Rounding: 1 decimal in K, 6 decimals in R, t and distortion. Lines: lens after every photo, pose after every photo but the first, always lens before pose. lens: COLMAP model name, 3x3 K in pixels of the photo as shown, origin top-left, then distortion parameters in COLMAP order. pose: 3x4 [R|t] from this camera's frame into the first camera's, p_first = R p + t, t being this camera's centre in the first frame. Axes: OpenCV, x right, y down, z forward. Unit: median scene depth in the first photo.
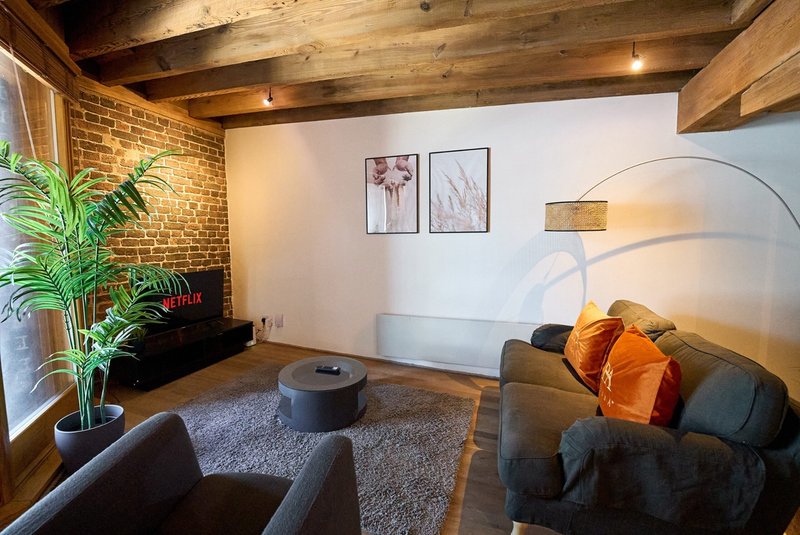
lens RADIAL K [[329.3, 0, 410.1], [0, 329.3, 267.6], [0, 0, 1]] dist [-0.023218, 0.000343]
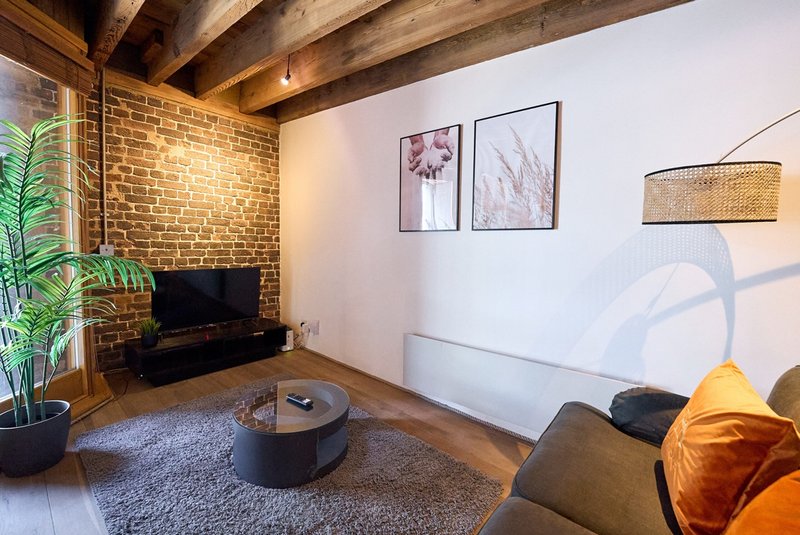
lens RADIAL K [[335.7, 0, 410.4], [0, 335.7, 266.9], [0, 0, 1]] dist [-0.022238, 0.000268]
pose [[0.933425, 0.044762, -0.355968, 0.200387], [-0.053802, 0.998431, -0.015529, -0.005581], [0.354715, 0.033647, 0.934369, 0.261809]]
